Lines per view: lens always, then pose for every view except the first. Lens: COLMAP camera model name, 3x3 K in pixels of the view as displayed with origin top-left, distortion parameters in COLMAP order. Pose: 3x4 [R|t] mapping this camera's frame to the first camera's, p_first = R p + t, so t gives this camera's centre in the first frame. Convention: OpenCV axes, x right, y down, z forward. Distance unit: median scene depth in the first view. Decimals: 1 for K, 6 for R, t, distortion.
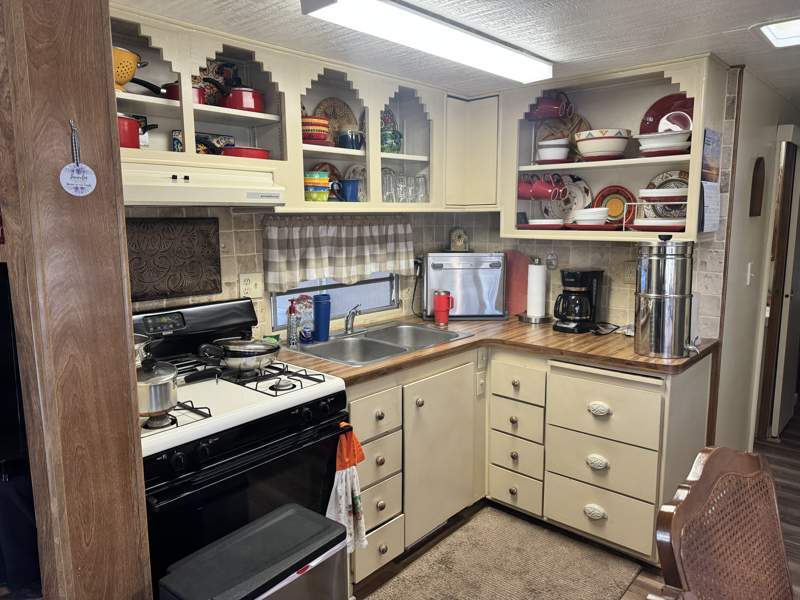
lens RADIAL K [[569.6, 0, 400.0], [0, 569.6, 300.0], [0, 0, 1]] dist [0.103403, -0.165297]
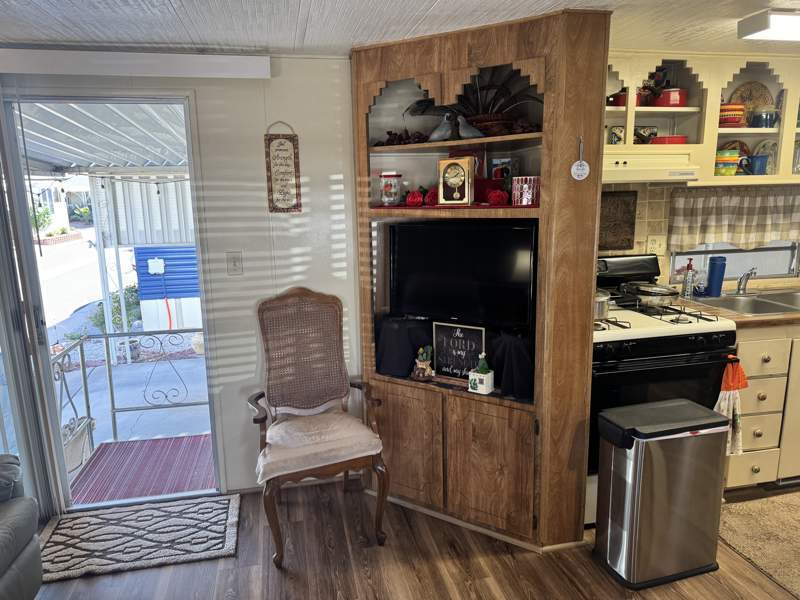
lens RADIAL K [[556.1, 0, 403.7], [0, 556.1, 302.8], [0, 0, 1]] dist [0.036330, -0.040282]
pose [[0.810710, 0.105342, -0.575893, 0.011592], [-0.073026, 0.994192, 0.079056, 0.046819], [0.580876, -0.022036, 0.813694, -0.342286]]
